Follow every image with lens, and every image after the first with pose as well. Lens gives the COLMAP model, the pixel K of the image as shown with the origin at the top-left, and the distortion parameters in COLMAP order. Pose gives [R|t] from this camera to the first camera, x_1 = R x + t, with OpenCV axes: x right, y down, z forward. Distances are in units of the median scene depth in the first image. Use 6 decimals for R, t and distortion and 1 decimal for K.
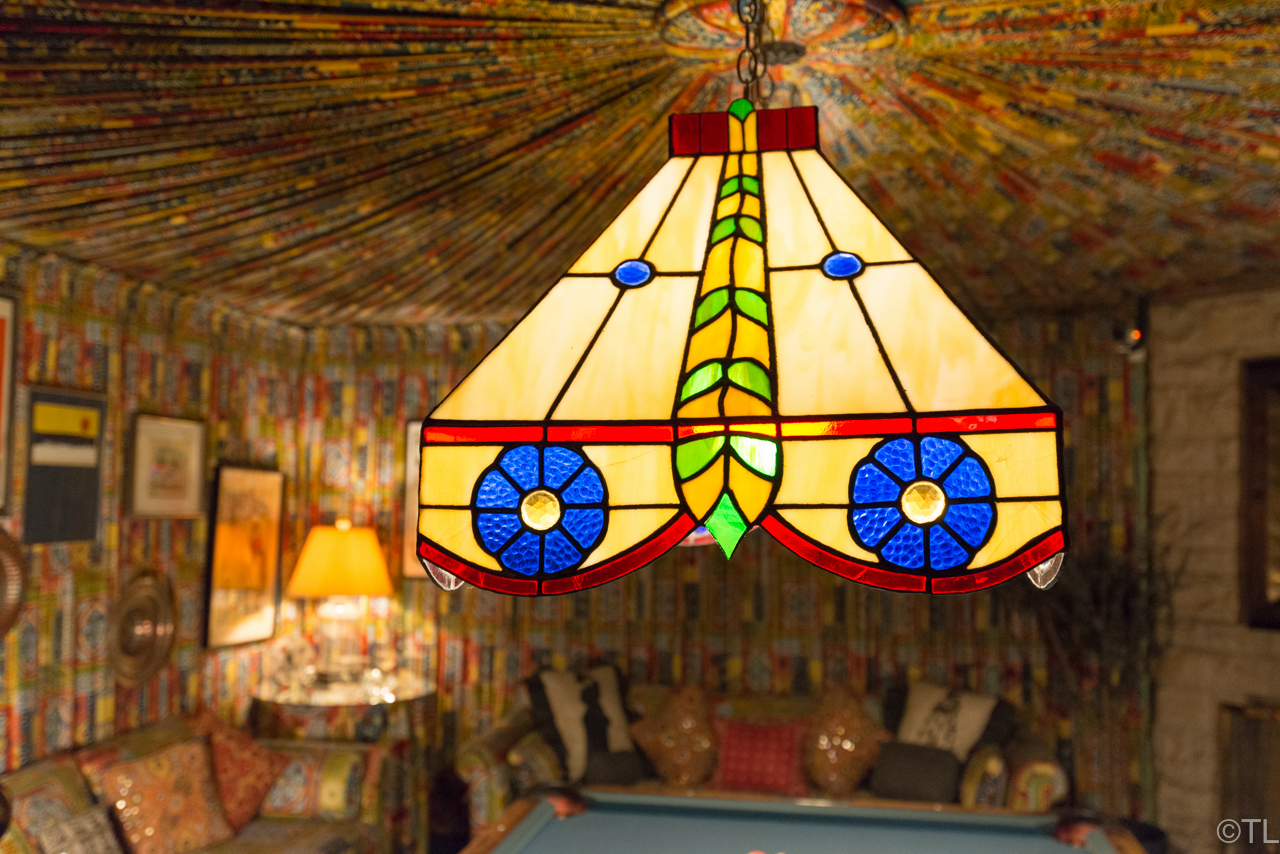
lens RADIAL K [[1202.3, 0, 640.6], [0, 1202.3, 425.4], [0, 0, 1]] dist [-0.000209, 0.000000]
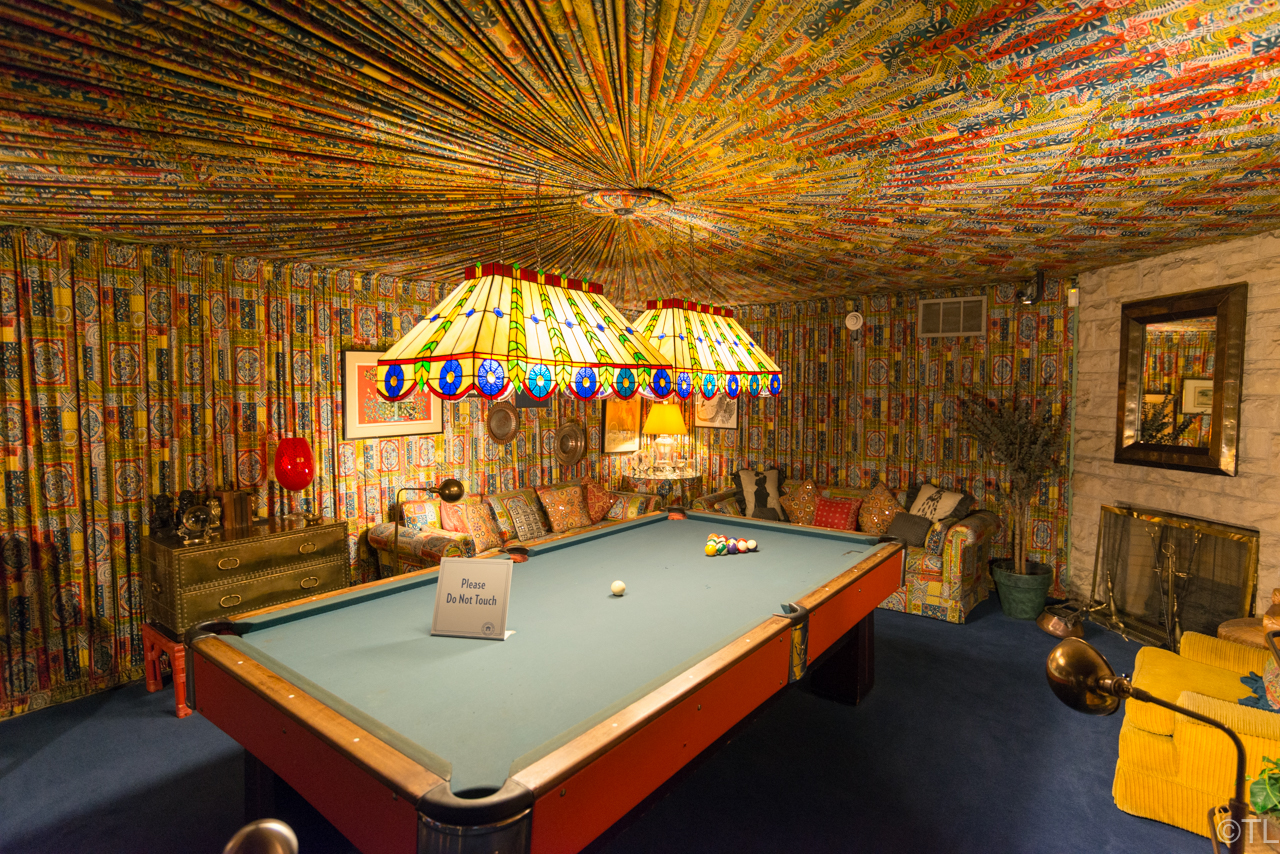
lens RADIAL K [[657.0, 0, 639.1], [0, 657.0, 424.0], [0, 0, 1]] dist [-0.045829, -0.000615]
pose [[0.880317, 0.016993, -0.474081, 0.326571], [0.031889, 0.994978, 0.094880, 0.006060], [0.473312, -0.098642, 0.875354, -0.107219]]
